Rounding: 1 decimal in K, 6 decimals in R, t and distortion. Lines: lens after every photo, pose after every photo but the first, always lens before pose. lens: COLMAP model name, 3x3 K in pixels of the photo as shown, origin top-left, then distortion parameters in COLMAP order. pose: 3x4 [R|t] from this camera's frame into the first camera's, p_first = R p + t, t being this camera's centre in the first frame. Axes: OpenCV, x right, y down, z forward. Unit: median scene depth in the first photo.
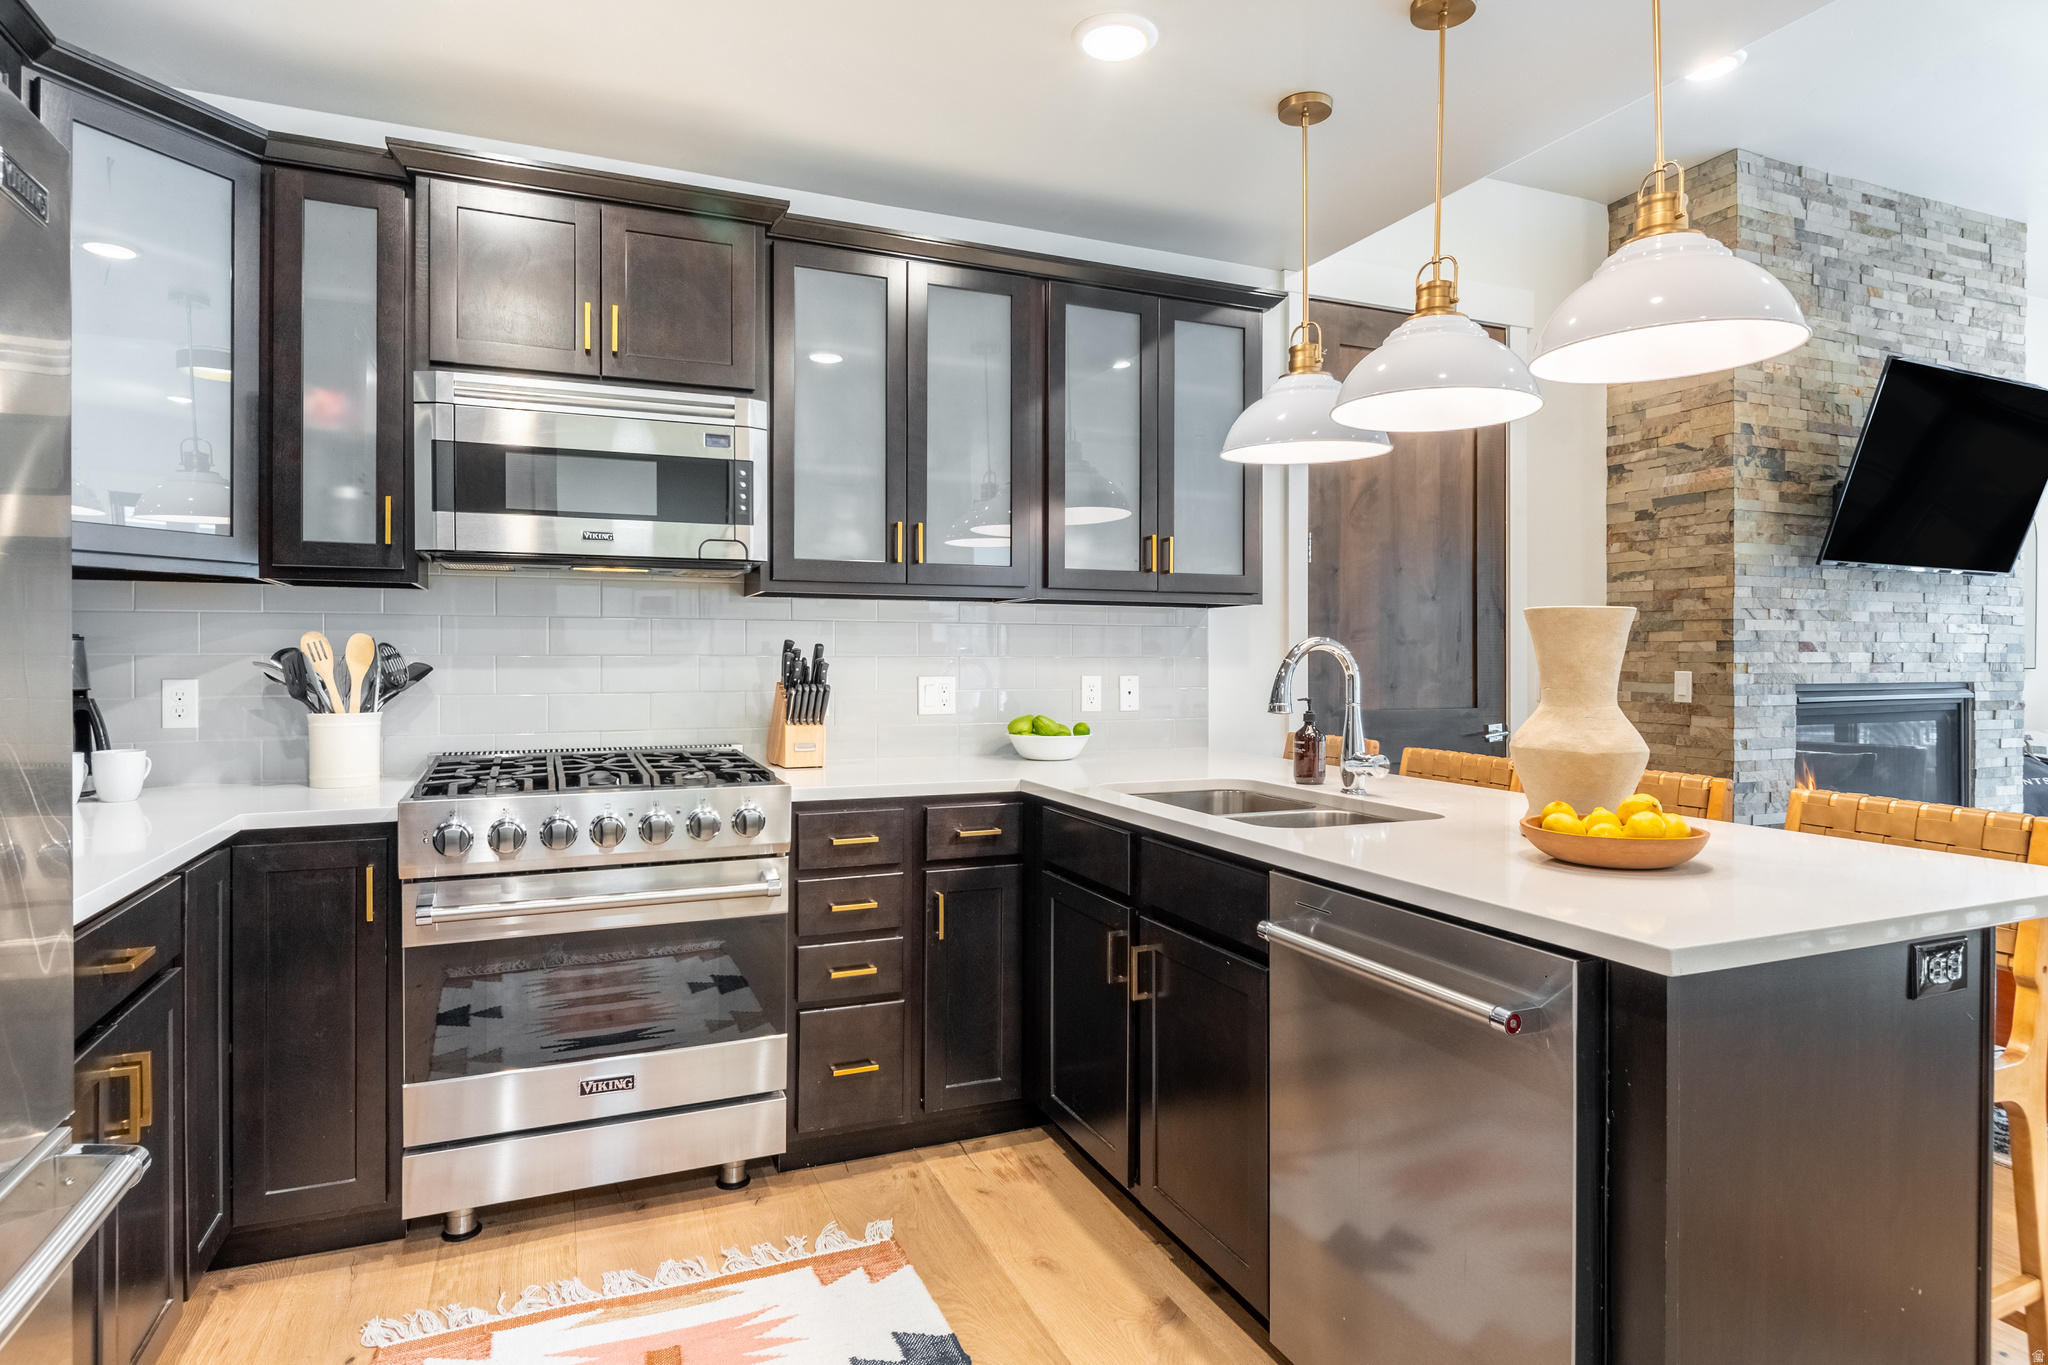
lens RADIAL K [[1118.1, 0, 1024.9], [0, 1118.1, 663.1], [0, 0, 1]] dist [0.001525, -0.002189]
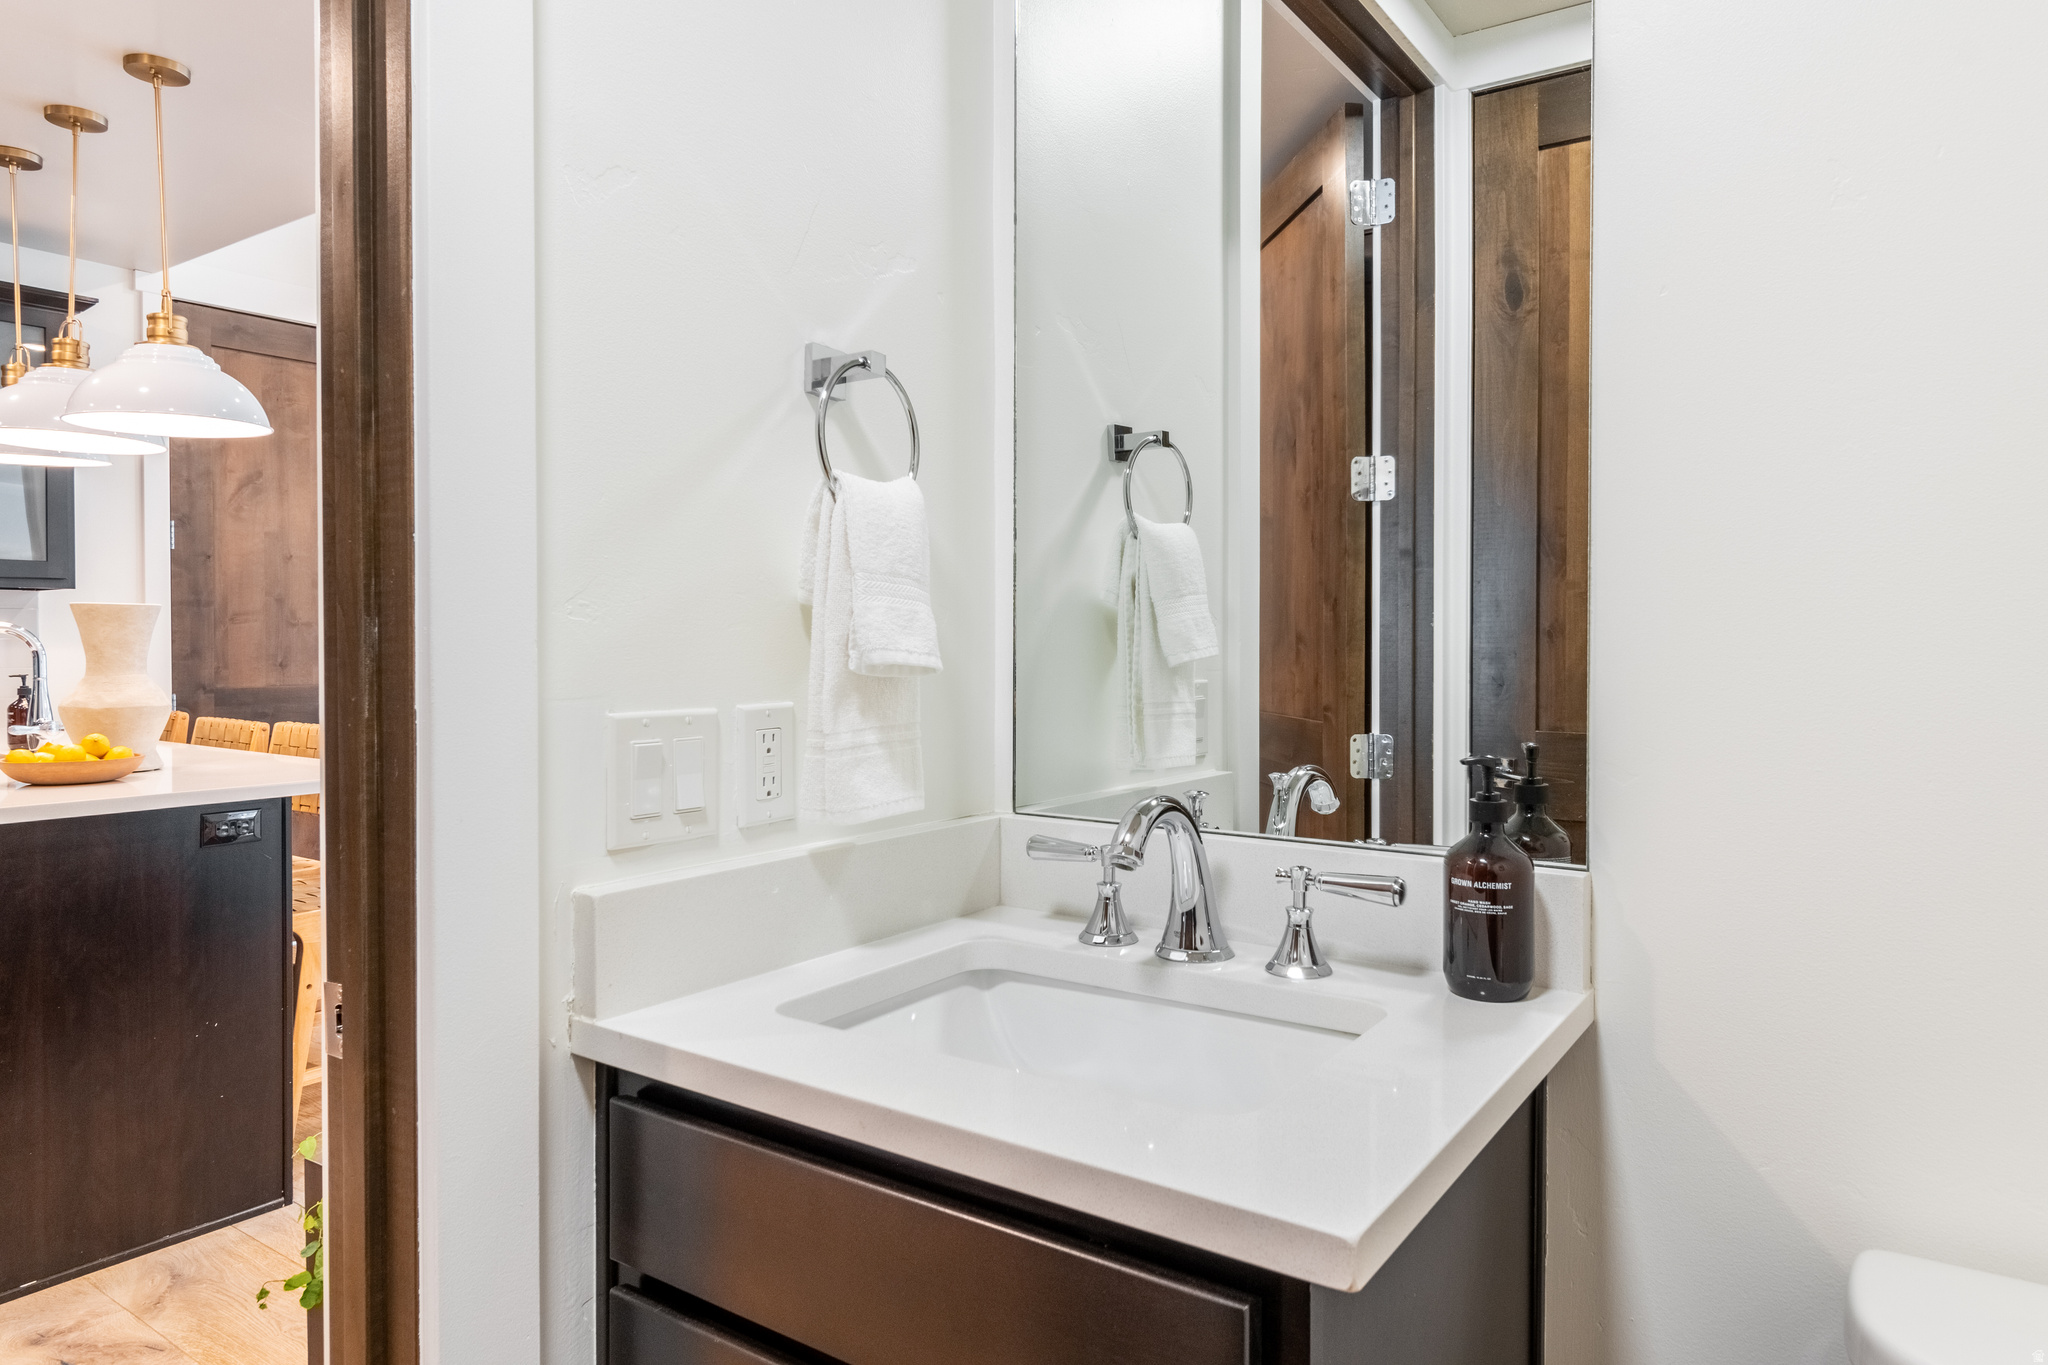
lens RADIAL K [[1253.7, 0, 1043.2], [0, 1253.7, 648.9], [0, 0, 1]] dist [0.001142, -0.000181]
pose [[0.838901, -0.006515, 0.544245, 0.299300], [0.003530, 0.999972, 0.006530, 0.000099], [-0.544273, -0.003557, 0.838901, -0.446398]]
